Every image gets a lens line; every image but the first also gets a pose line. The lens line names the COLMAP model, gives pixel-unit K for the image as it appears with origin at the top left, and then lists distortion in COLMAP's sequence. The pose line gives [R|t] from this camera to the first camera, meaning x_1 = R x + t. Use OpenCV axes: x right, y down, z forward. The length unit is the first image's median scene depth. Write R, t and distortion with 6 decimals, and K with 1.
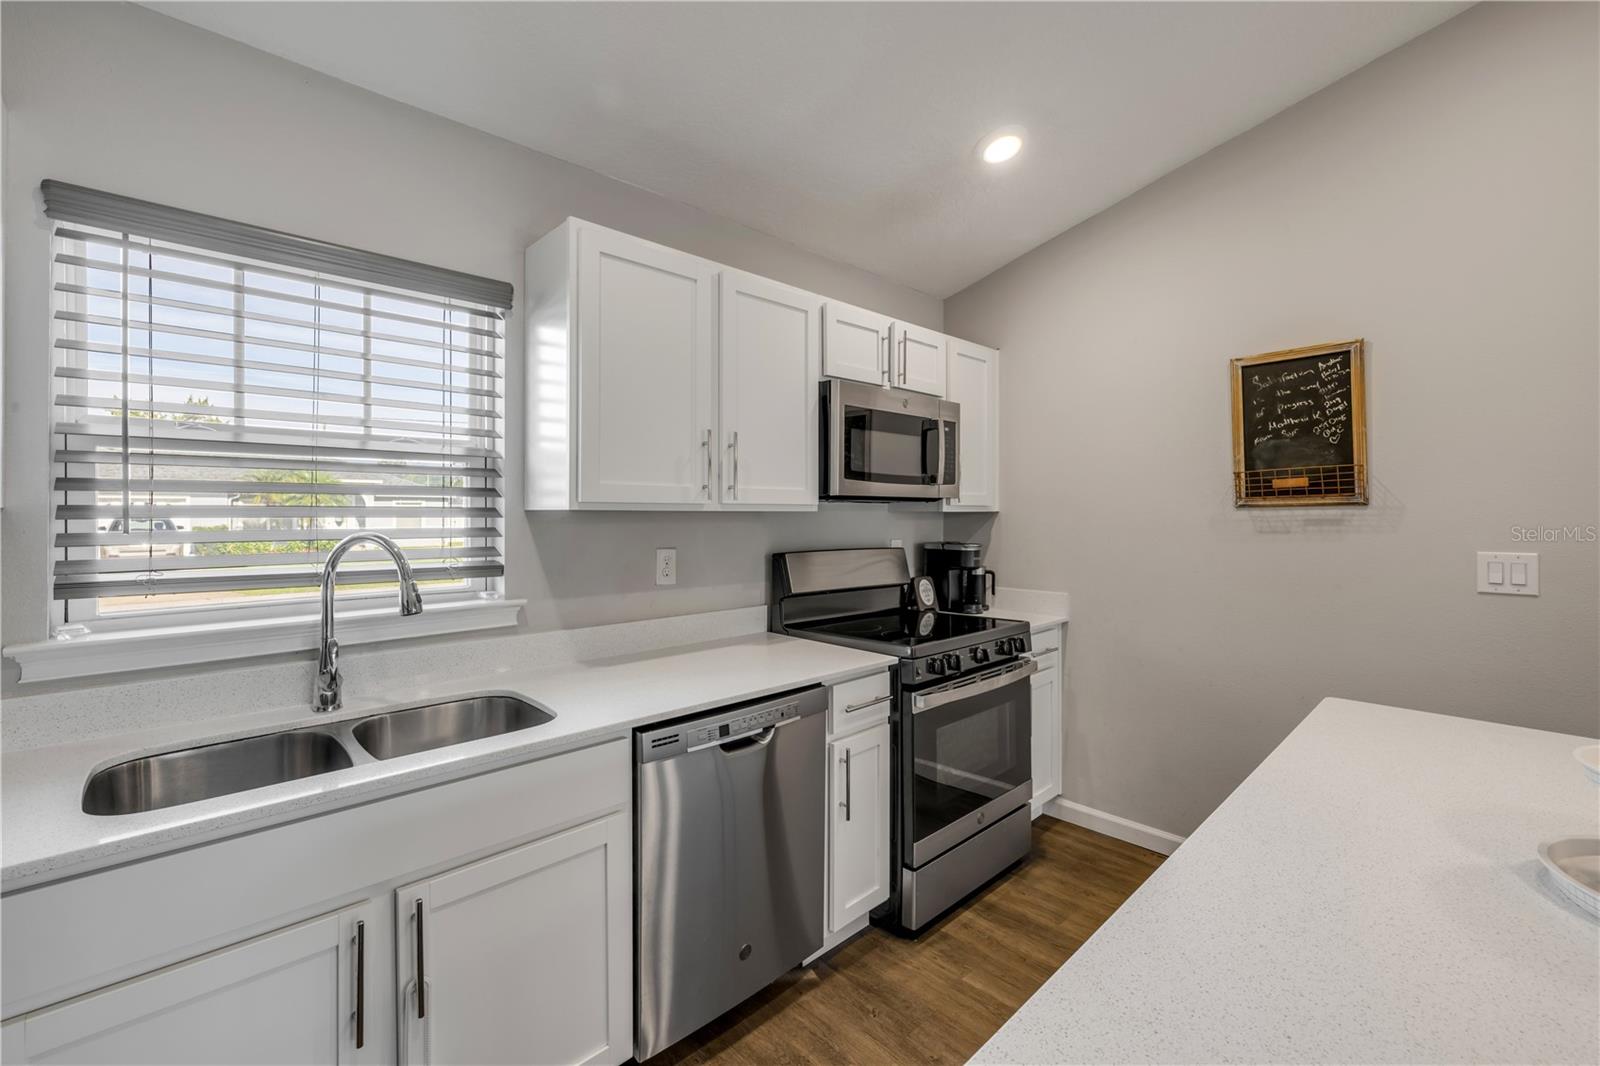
lens RADIAL K [[683.8, 0, 794.8], [0, 683.8, 517.1], [0, 0, 1]] dist [-0.001023, 0.000011]
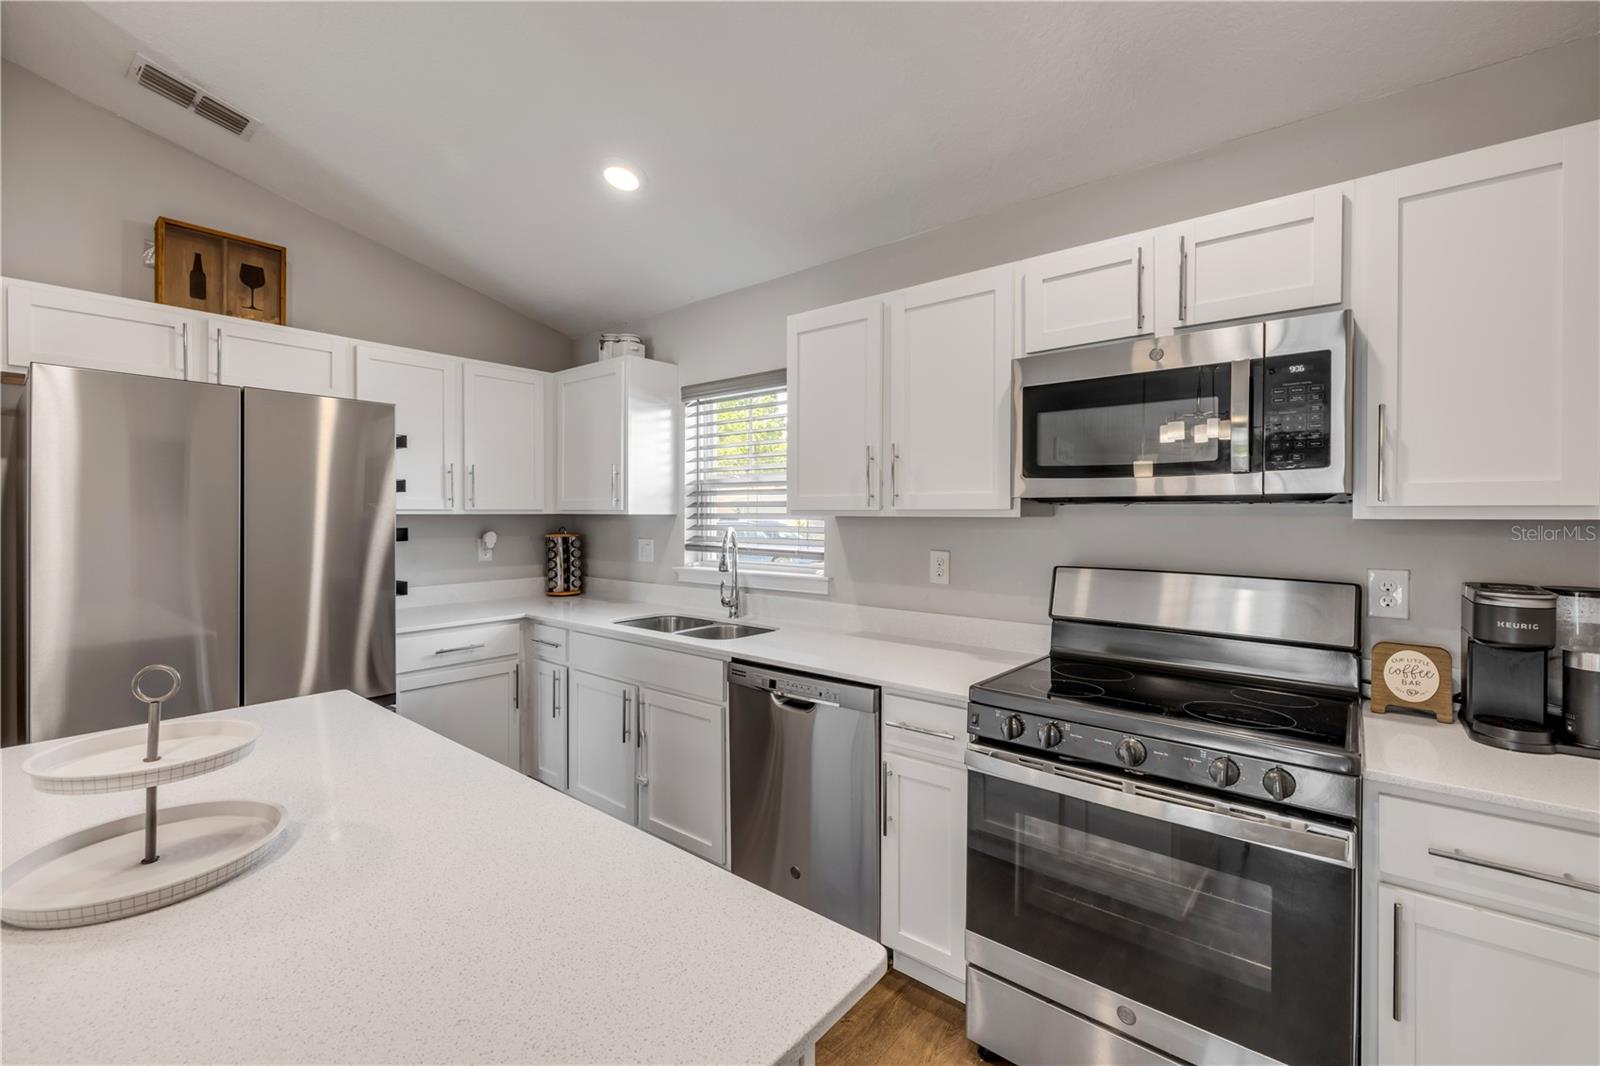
lens RADIAL K [[683.8, 0, 794.8], [0, 683.8, 517.1], [0, 0, 1]] dist [-0.001023, 0.000011]
pose [[0.114934, 0.003300, -0.993368, 0.860225], [-0.009076, 0.999956, 0.002272, -0.007815], [0.993332, 0.008754, 0.114959, 0.636382]]
